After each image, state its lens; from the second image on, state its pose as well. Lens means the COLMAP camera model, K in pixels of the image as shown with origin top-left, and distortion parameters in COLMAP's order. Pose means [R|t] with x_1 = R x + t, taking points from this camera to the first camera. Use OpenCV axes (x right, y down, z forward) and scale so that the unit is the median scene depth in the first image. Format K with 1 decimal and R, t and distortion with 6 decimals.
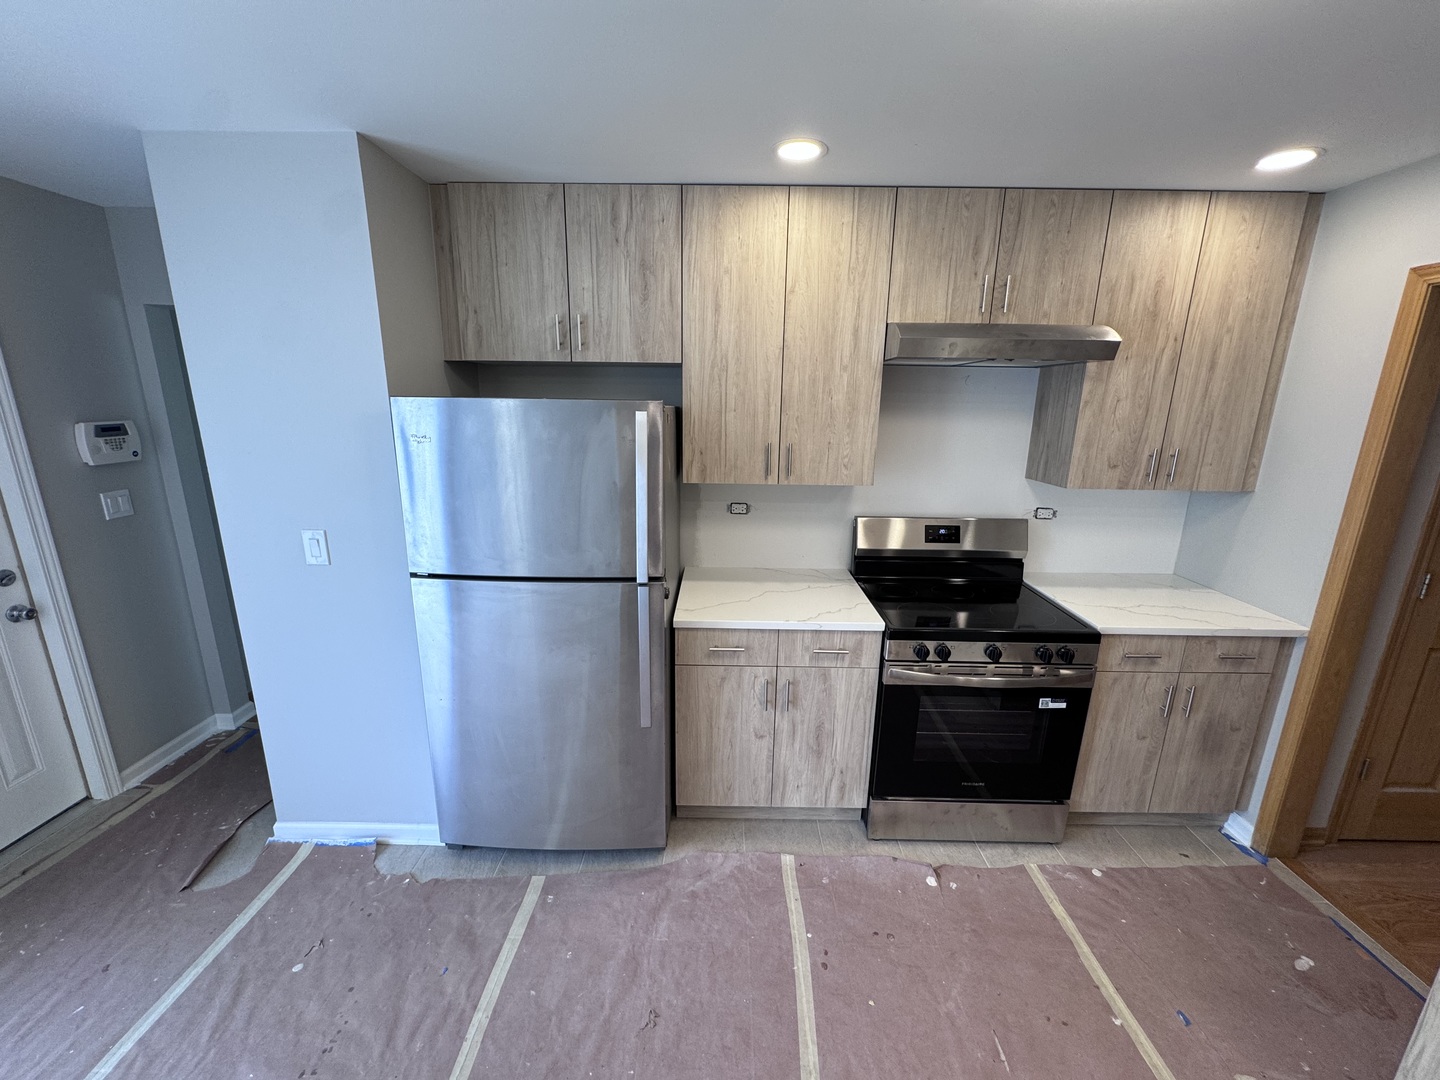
lens RADIAL K [[576.3, 0, 718.5], [0, 576.3, 537.2], [0, 0, 1]] dist [-0.002825, 0.000203]
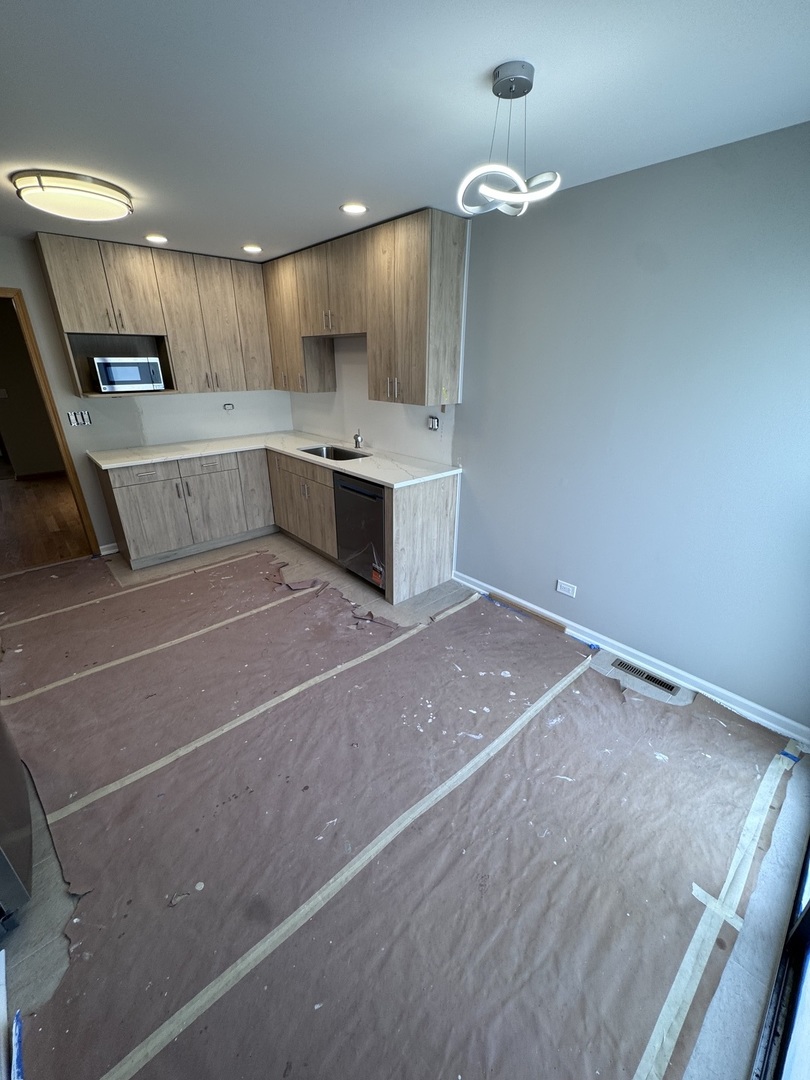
lens RADIAL K [[432.2, 0, 406.7], [0, 432.2, 536.9], [0, 0, 1]] dist [-0.002825, 0.000203]
pose [[-0.687110, -0.291119, 0.665680, -1.114554], [0.163824, 0.830543, 0.532316, -0.156813], [-0.707843, 0.474814, -0.522982, 0.678400]]
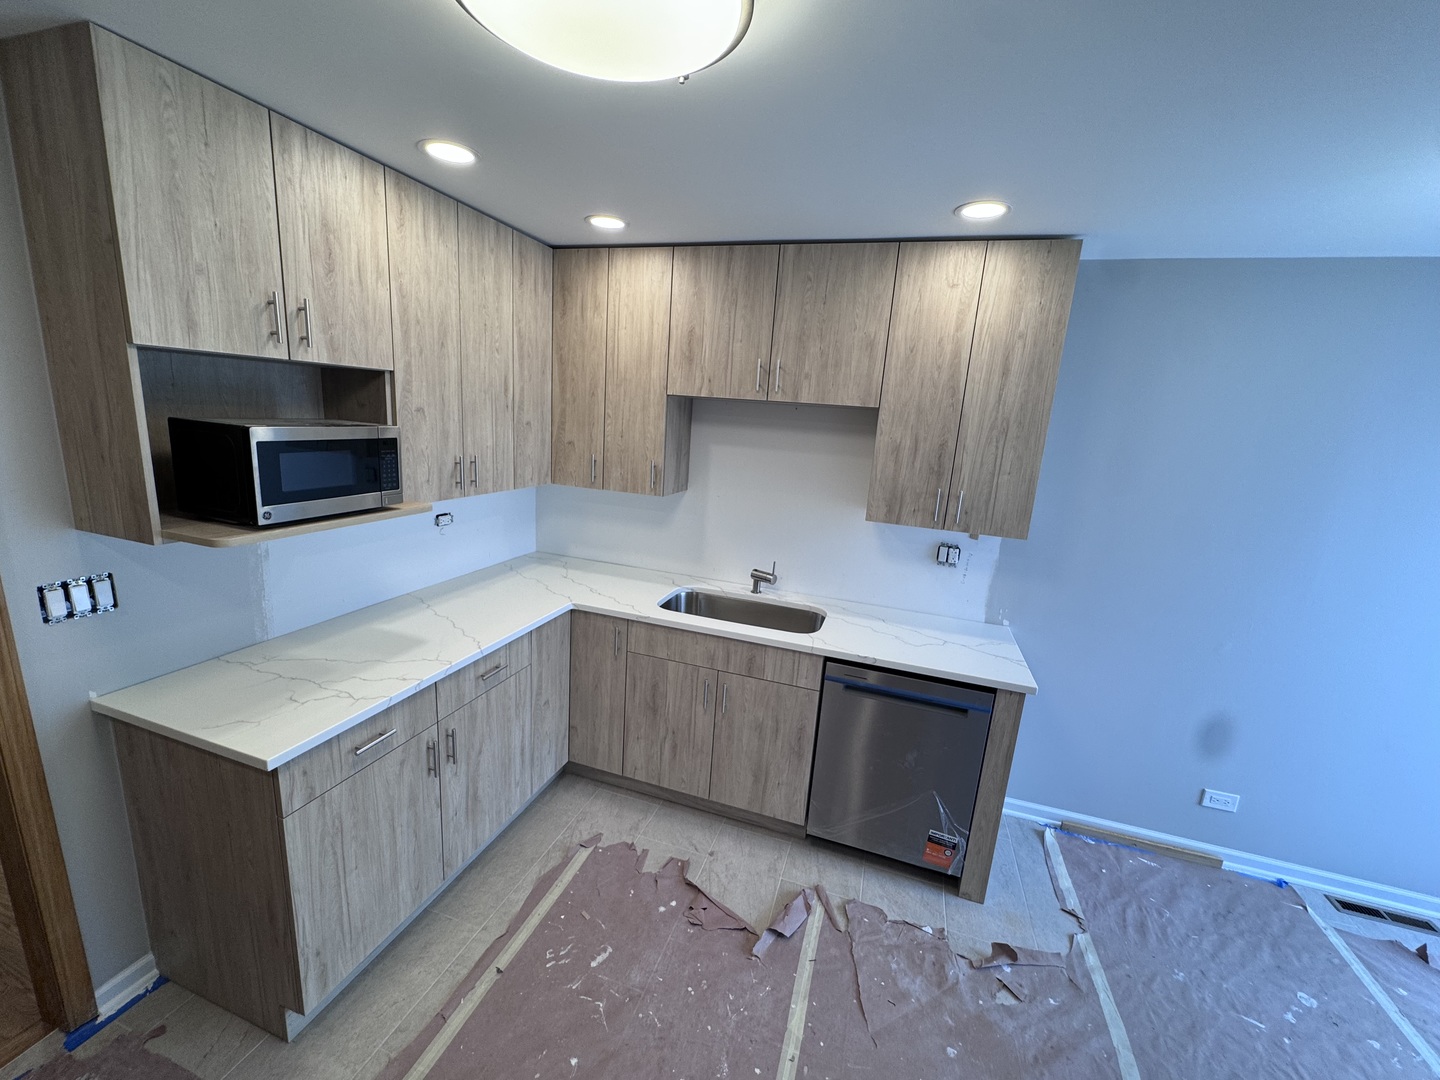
lens RADIAL K [[576.3, 0, 718.5], [0, 576.3, 537.2], [0, 0, 1]] dist [-0.002825, 0.000203]
pose [[-0.951904, -0.139361, 0.272867, 0.086080], [-0.006845, 0.900023, 0.435789, -0.227420], [-0.306319, 0.412962, -0.857690, 0.810860]]
